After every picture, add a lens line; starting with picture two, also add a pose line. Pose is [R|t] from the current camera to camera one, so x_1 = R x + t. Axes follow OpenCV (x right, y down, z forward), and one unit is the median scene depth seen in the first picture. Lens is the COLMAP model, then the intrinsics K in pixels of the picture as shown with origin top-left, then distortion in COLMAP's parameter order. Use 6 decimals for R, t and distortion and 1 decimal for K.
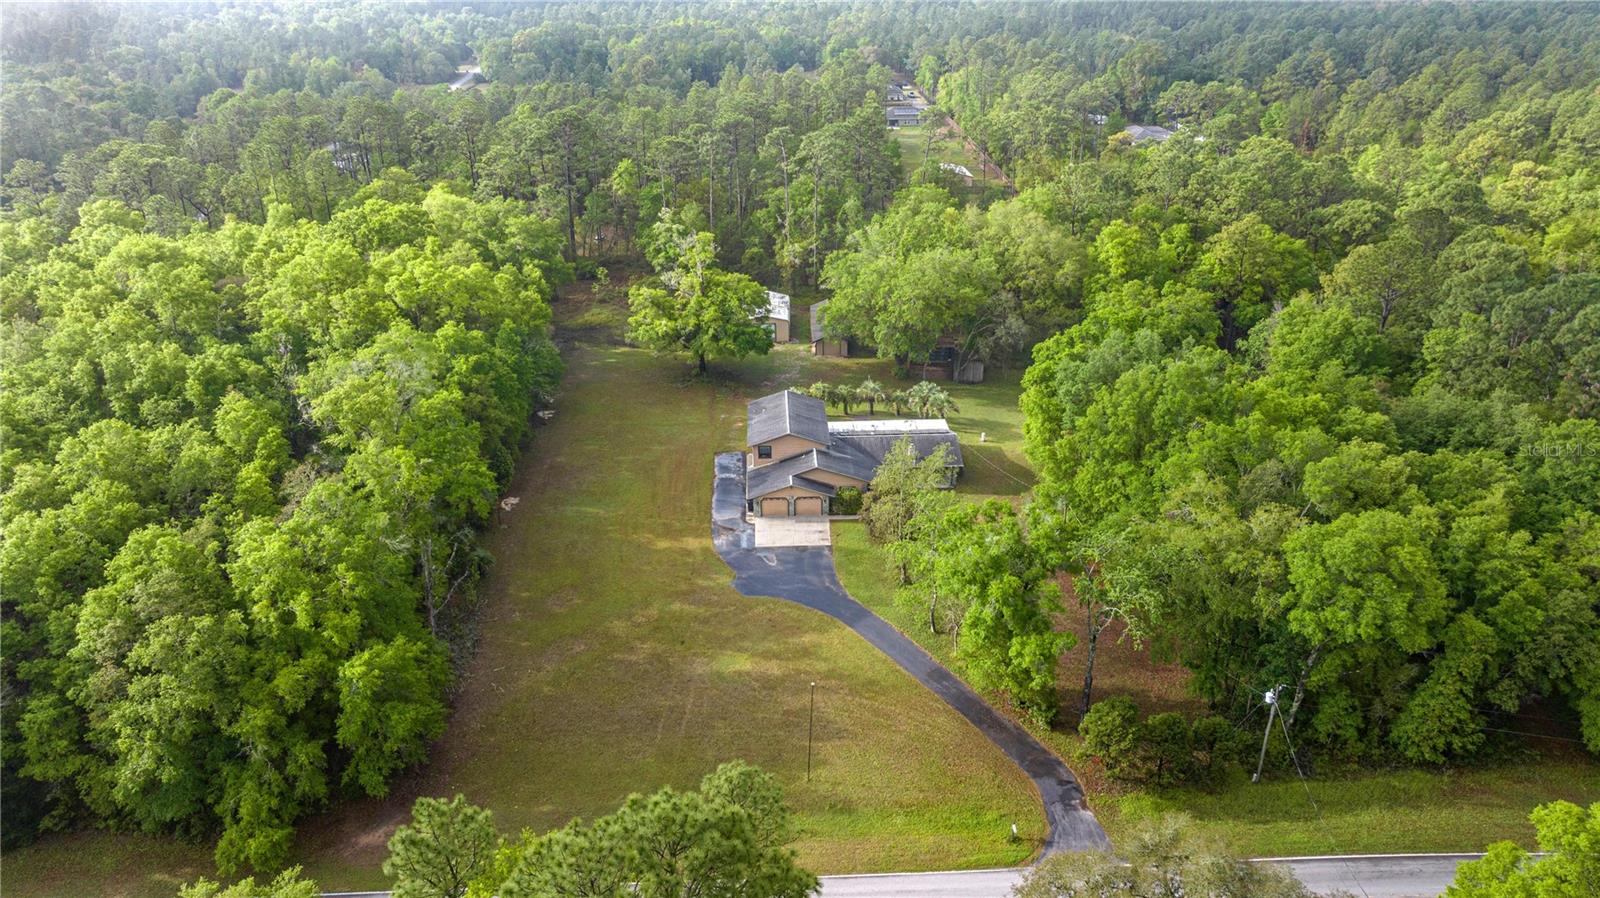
lens RADIAL K [[1118.1, 0, 800.0], [0, 1118.1, 449.0], [0, 0, 1]] dist [-0.026259, -0.001887]
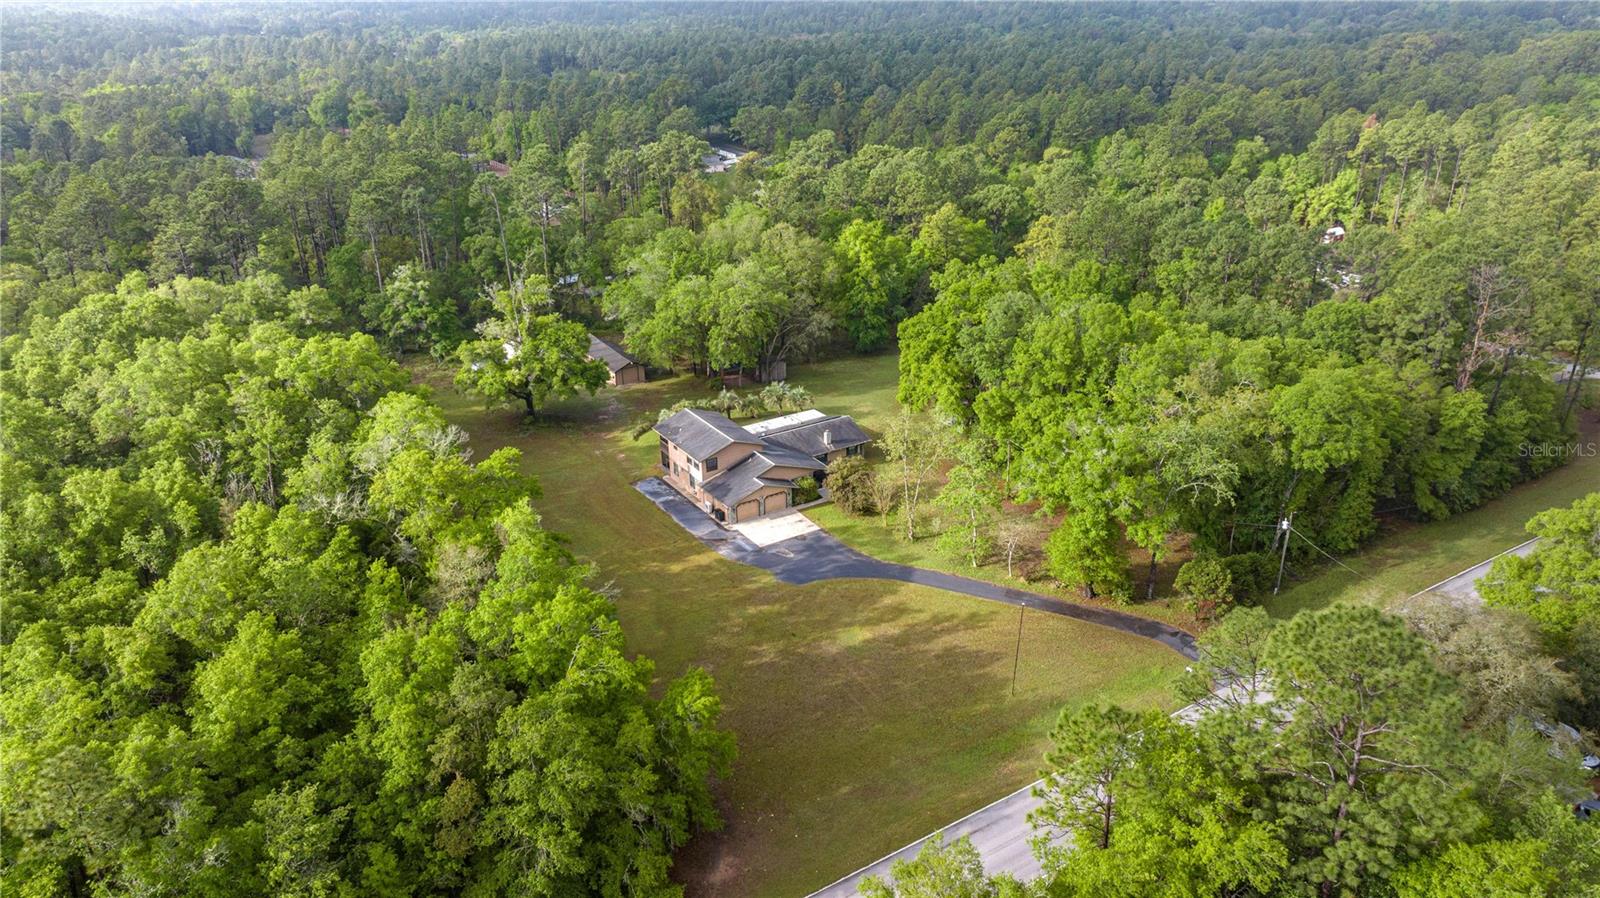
lens RADIAL K [[1118.1, 0, 800.0], [0, 1118.1, 449.0], [0, 0, 1]] dist [-0.026259, -0.001887]
pose [[0.866444, -0.201232, 0.456926, -0.448275], [0.218915, 0.975635, 0.014556, -0.008874], [-0.448722, 0.087416, 0.889386, 0.040820]]
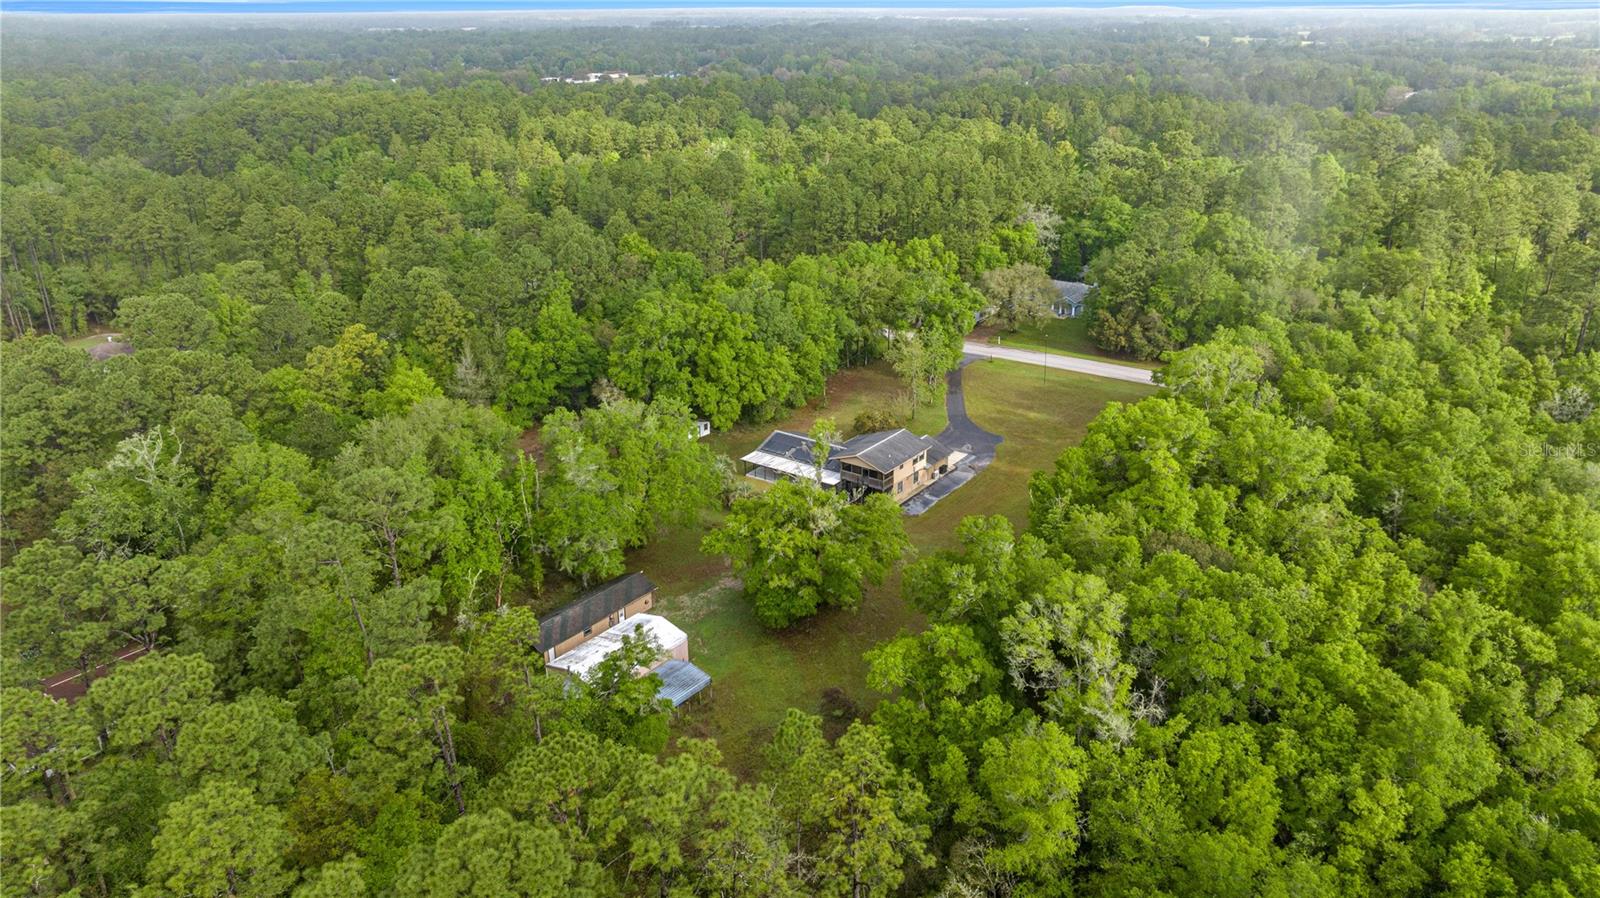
lens RADIAL K [[1118.1, 0, 800.0], [0, 1118.1, 449.0], [0, 0, 1]] dist [-0.026259, -0.001887]
pose [[-0.784069, -0.213273, 0.582881, -0.700728], [0.279830, 0.716784, 0.638683, -0.892146], [-0.554014, 0.663879, -0.502328, 1.787714]]
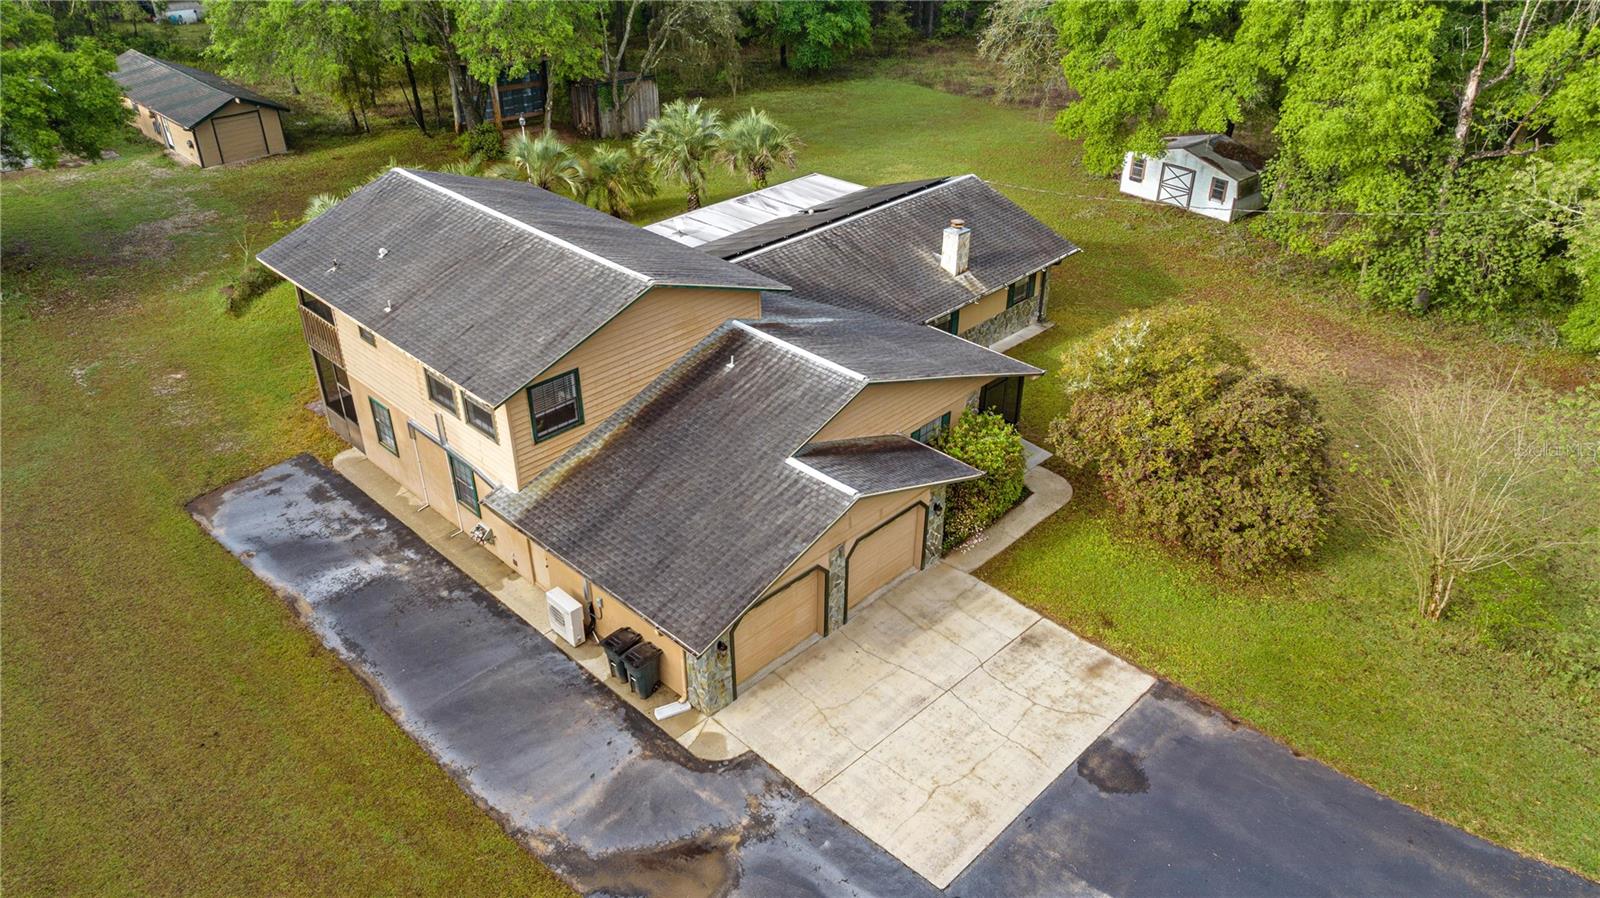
lens RADIAL K [[1118.1, 0, 800.0], [0, 1118.1, 449.0], [0, 0, 1]] dist [-0.026259, -0.001887]
pose [[0.726382, -0.346751, 0.593408, -0.131588], [0.283622, 0.937688, 0.200749, -0.019837], [-0.626042, 0.022483, 0.779466, 0.836374]]
